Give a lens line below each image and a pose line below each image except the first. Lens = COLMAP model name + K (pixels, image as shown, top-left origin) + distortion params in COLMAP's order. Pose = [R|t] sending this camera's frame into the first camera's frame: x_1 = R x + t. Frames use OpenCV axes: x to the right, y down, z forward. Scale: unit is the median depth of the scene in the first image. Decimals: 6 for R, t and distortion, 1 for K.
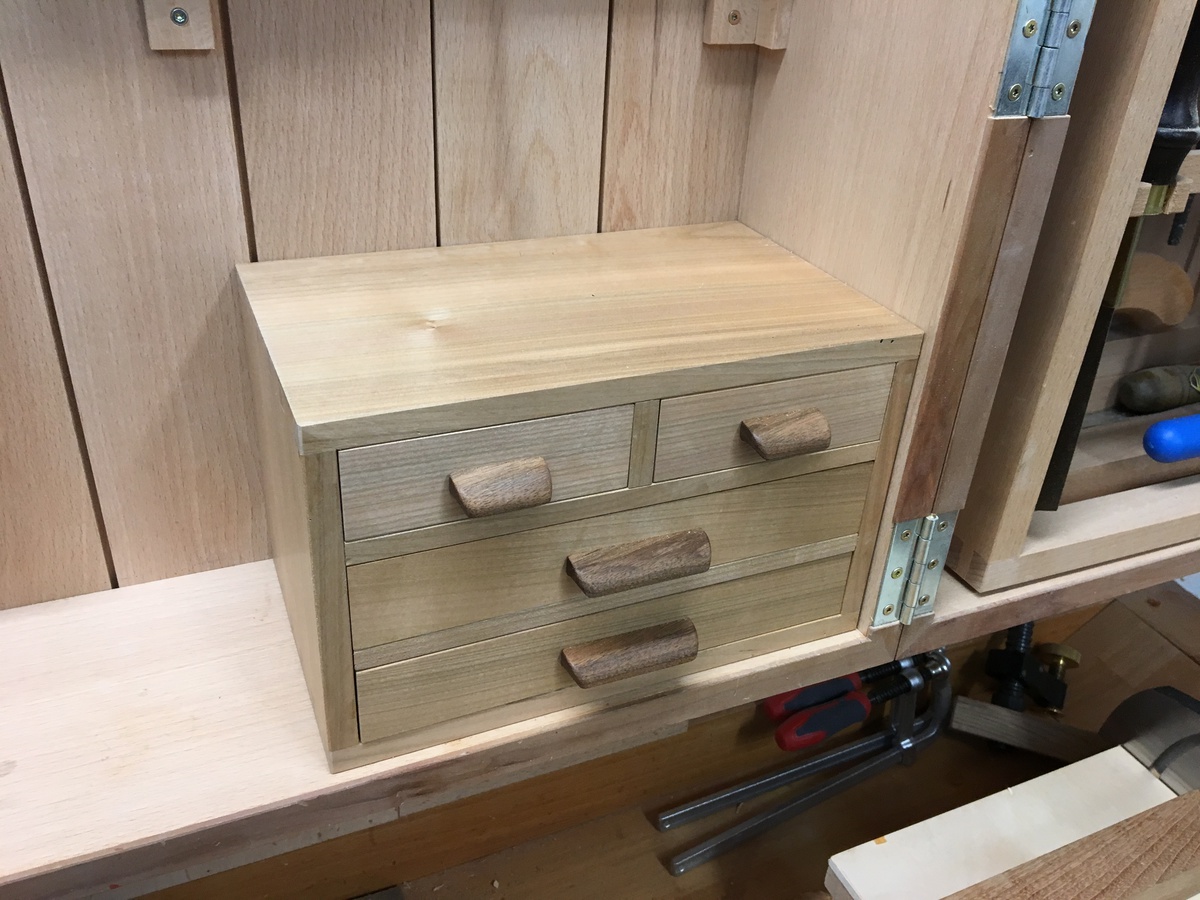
lens RADIAL K [[1039.2, 0, 577.1], [0, 1039.2, 442.9], [0, 0, 1]] dist [0.082154, -0.144153]
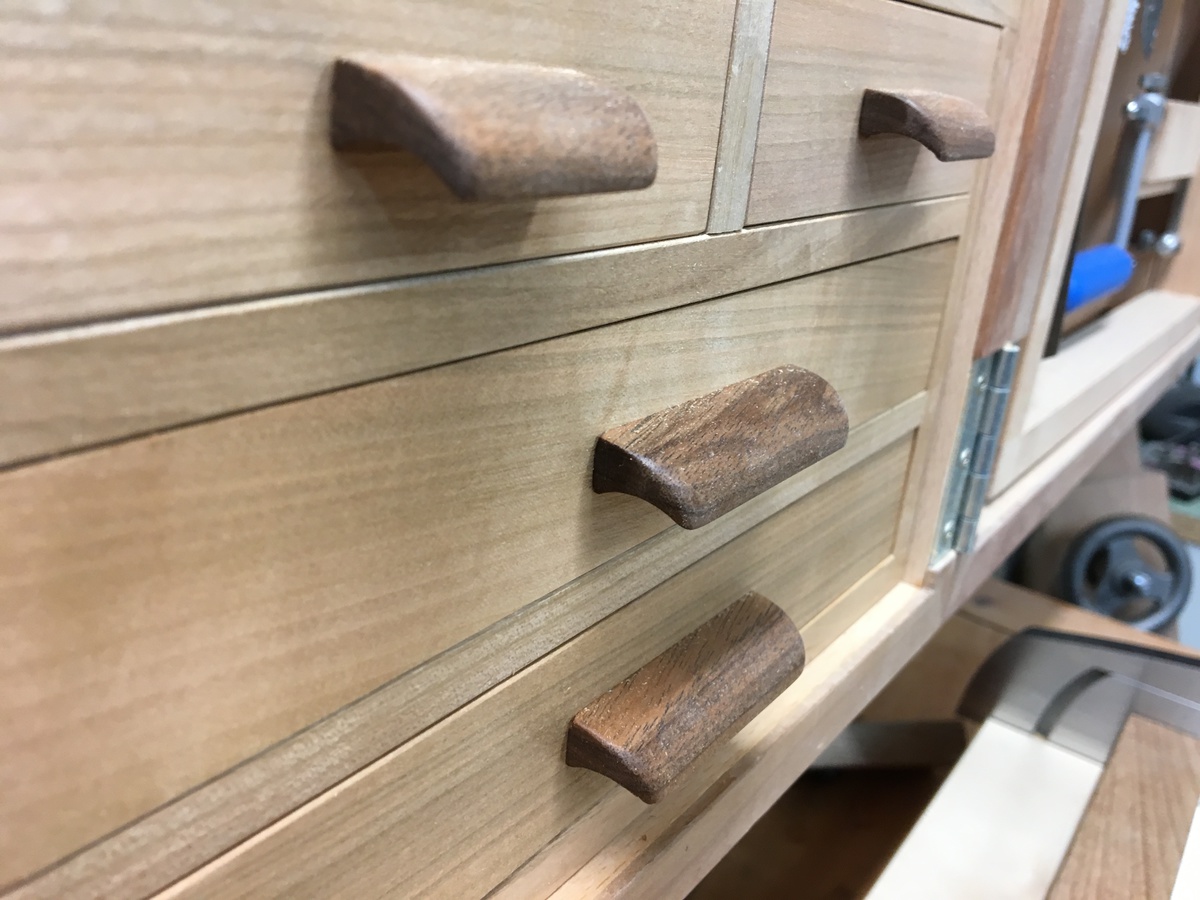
lens RADIAL K [[1050.7, 0, 594.5], [0, 1050.7, 444.6], [0, 0, 1]] dist [0.060290, -0.115071]
pose [[0.866575, -0.149657, 0.476078, -0.169758], [0.208683, 0.975234, -0.073284, 0.127650], [-0.453320, 0.162855, 0.876344, 0.631023]]
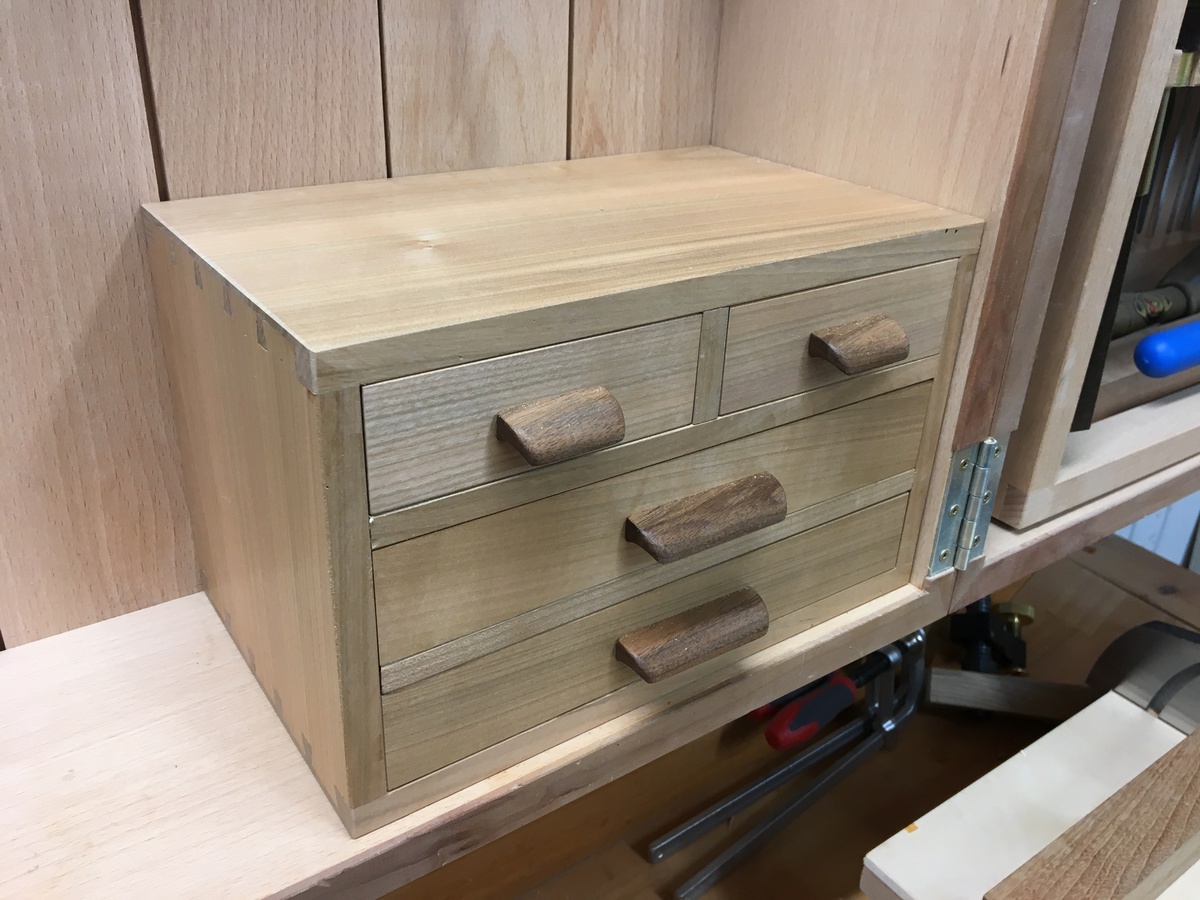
lens RADIAL K [[1044.4, 0, 583.3], [0, 1044.4, 441.3], [0, 0, 1]] dist [0.067184, -0.126699]
pose [[0.980125, -0.101604, 0.170387, -0.160781], [0.109251, 0.993358, -0.036100, 0.070227], [-0.165588, 0.053998, 0.984716, 0.192722]]
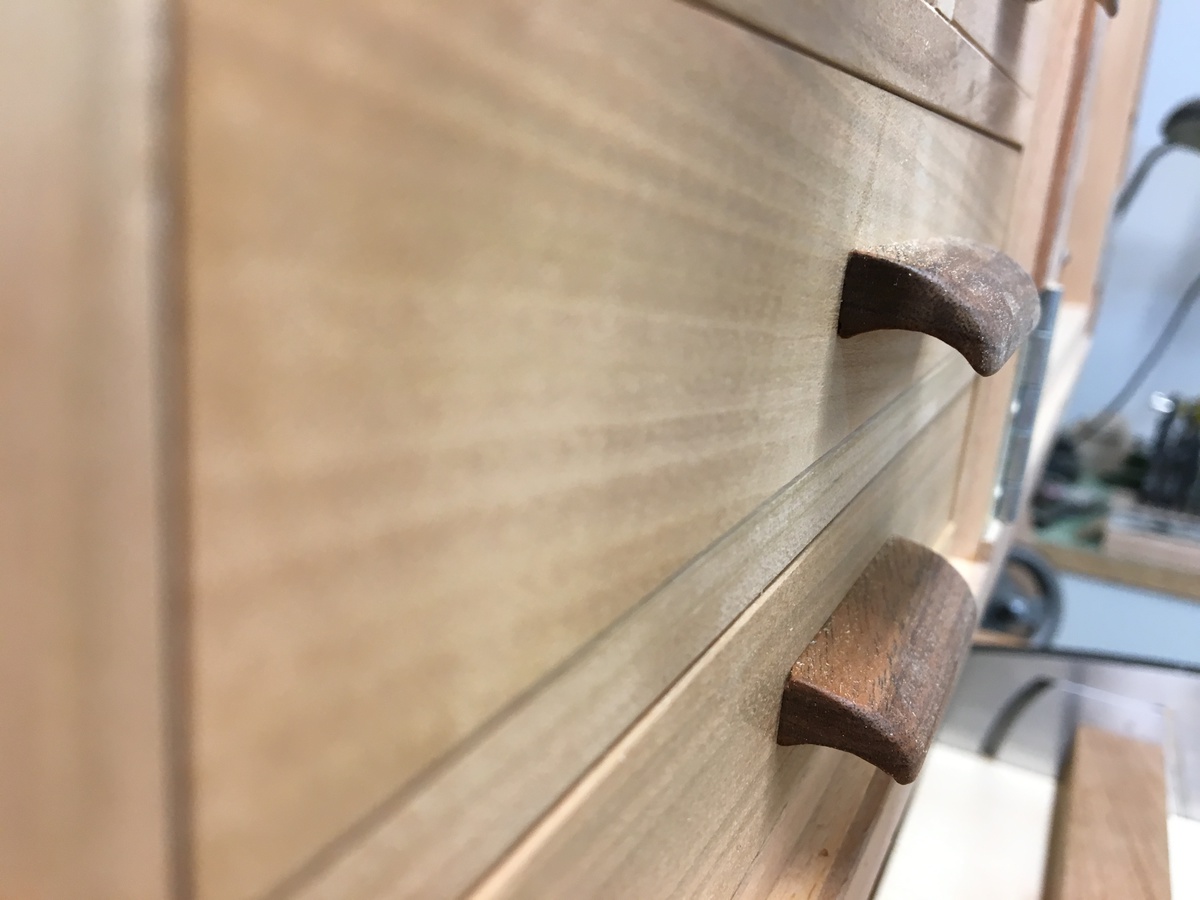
lens RADIAL K [[1070.4, 0, 598.9], [0, 1070.4, 446.8], [0, 0, 1]] dist [0.058840, -0.142995]
pose [[0.765460, -0.151983, 0.625278, -0.211576], [0.272287, 0.956928, -0.100736, 0.152085], [-0.583036, 0.247365, 0.773873, 0.780324]]
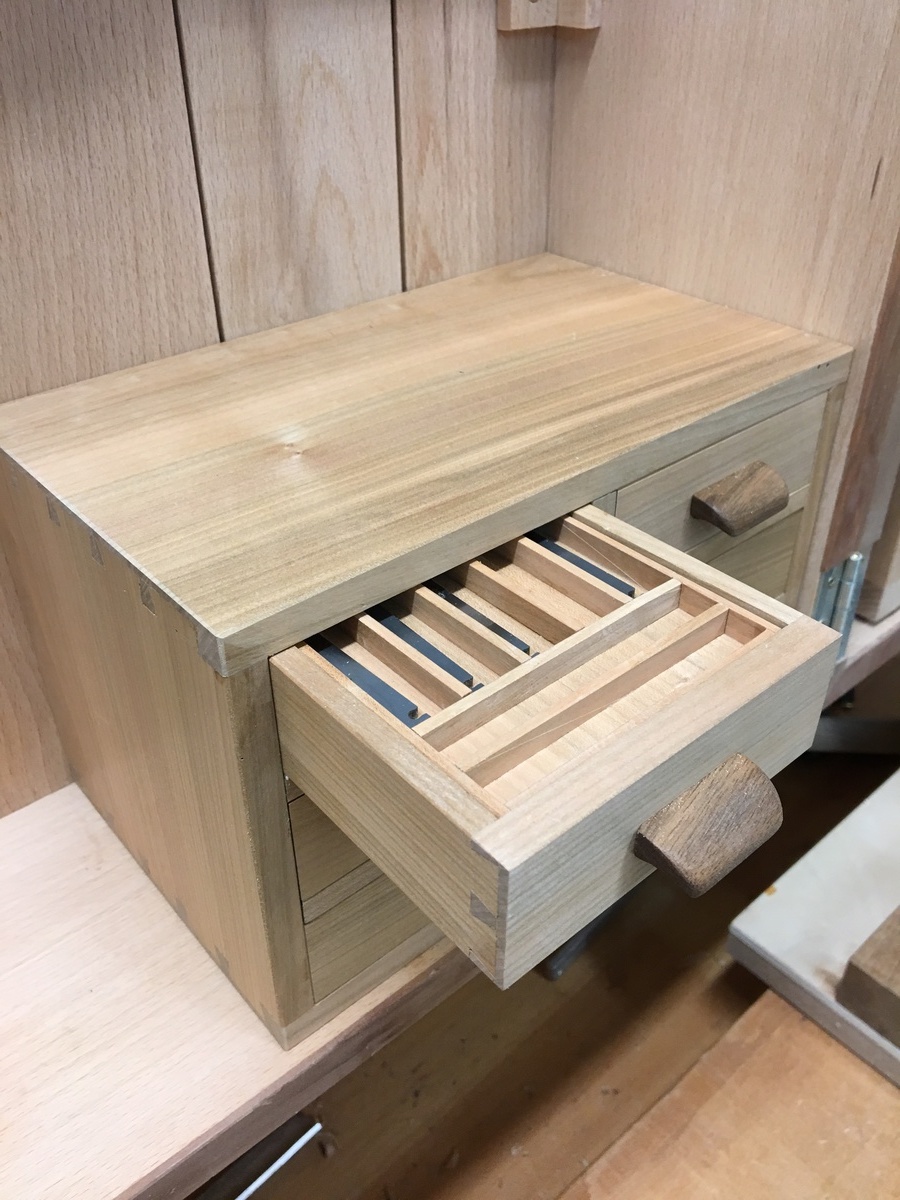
lens RADIAL K [[1050.7, 0, 450.0], [0, 1050.7, 600.0], [0, 0, 1]] dist [0.060290, -0.115071]
pose [[0.951735, -0.217914, 0.216134, -0.201732], [0.196397, 0.973550, 0.116743, -0.069388], [-0.235857, -0.068660, 0.969359, 0.226259]]
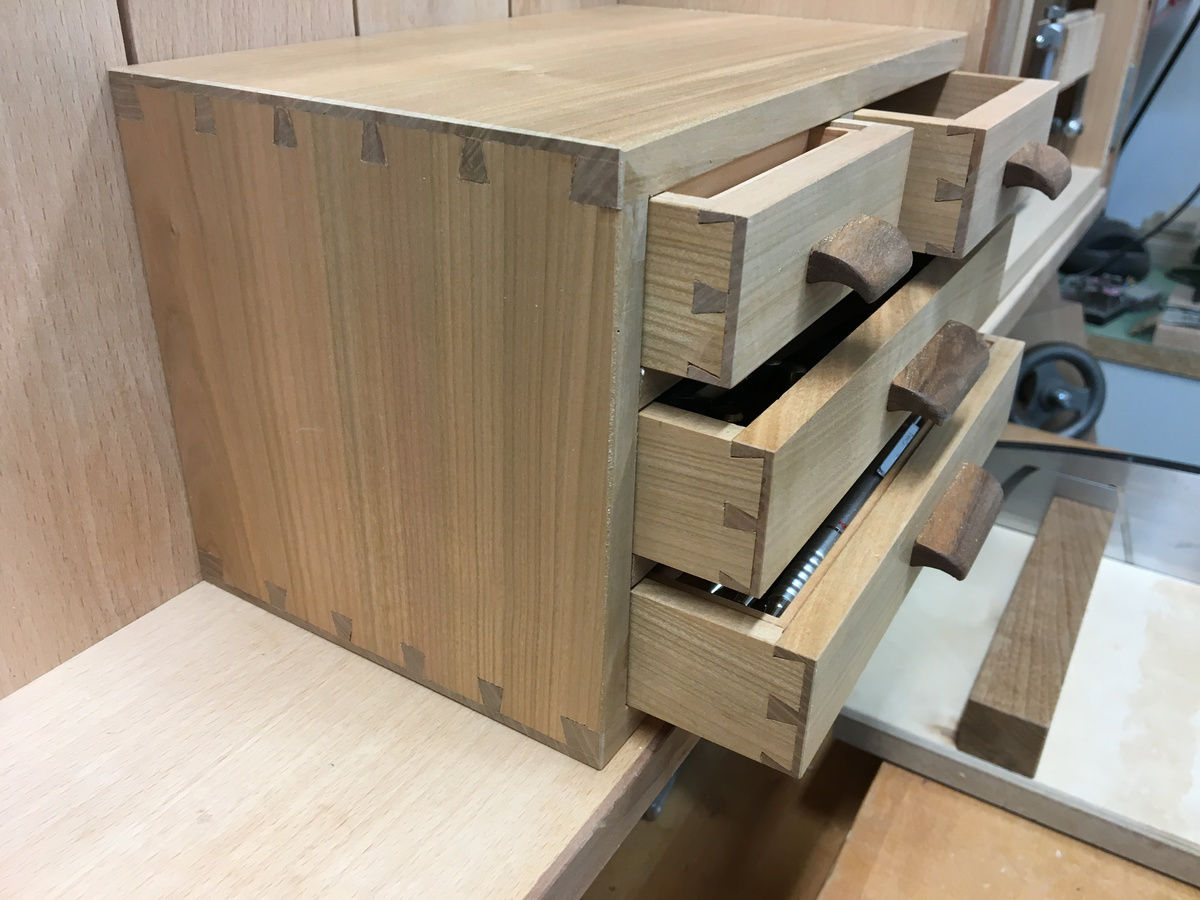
lens RADIAL K [[1050.7, 0, 594.5], [0, 1050.7, 444.6], [0, 0, 1]] dist [0.060290, -0.115071]
pose [[0.819528, -0.290909, 0.493706, -0.471089], [0.298947, 0.952070, 0.064756, 0.074318], [-0.488880, 0.094523, 0.867215, 0.387990]]
